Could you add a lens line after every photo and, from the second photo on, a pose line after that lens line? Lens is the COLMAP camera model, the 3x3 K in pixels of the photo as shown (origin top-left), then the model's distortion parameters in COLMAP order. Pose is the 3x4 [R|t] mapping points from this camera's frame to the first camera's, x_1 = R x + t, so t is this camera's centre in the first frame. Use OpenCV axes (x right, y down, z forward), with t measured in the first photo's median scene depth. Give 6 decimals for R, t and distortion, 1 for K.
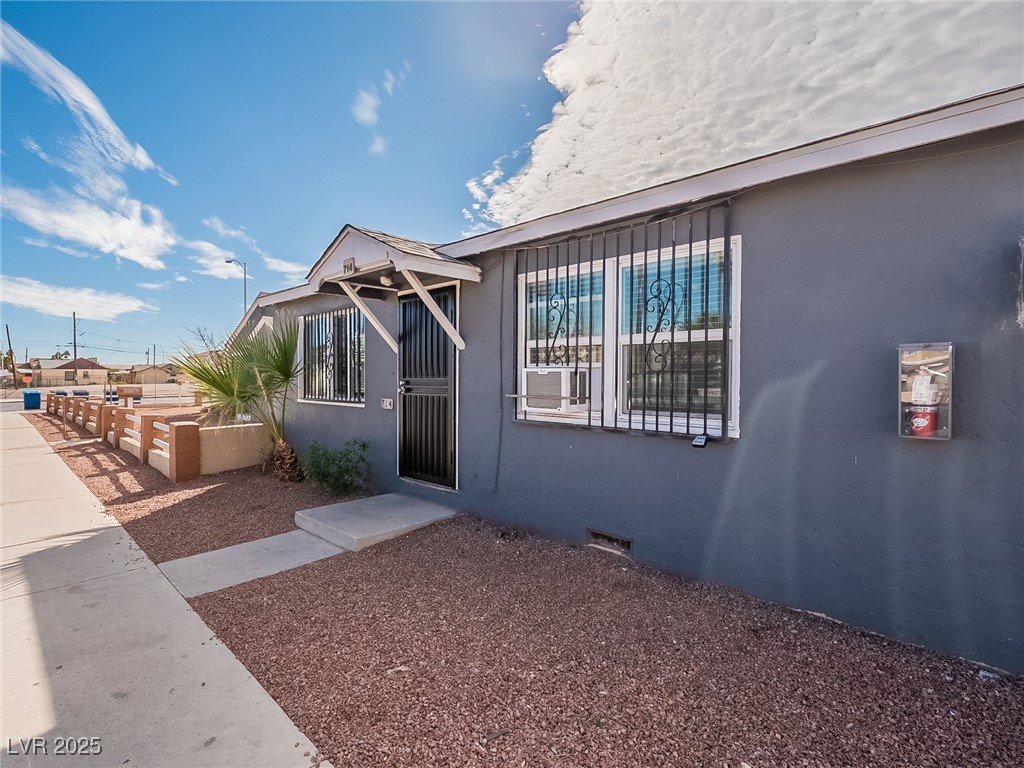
lens RADIAL K [[499.7, 0, 514.0], [0, 499.7, 388.5], [0, 0, 1]] dist [-0.014512, 0.000376]
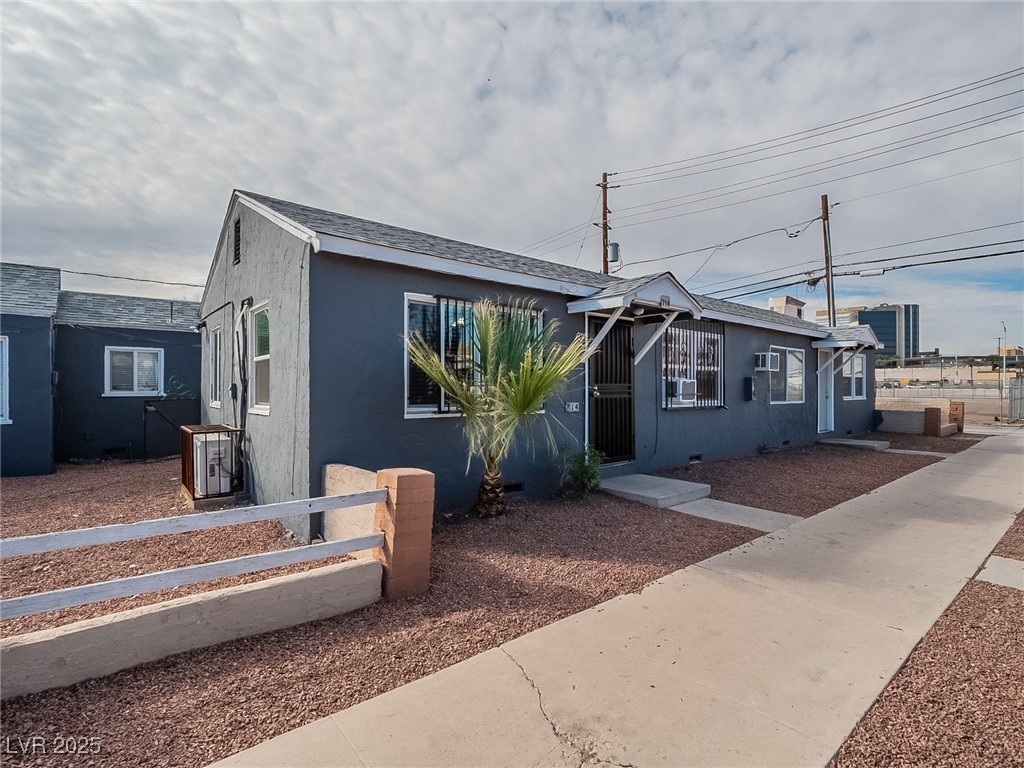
lens RADIAL K [[499.7, 0, 514.0], [0, 499.7, 388.5], [0, 0, 1]] dist [-0.014512, 0.000376]
pose [[0.124819, -0.012308, 0.992103, -1.902852], [0.007916, 0.999904, 0.011409, -0.033460], [-0.992148, 0.006429, 0.124904, 1.375011]]
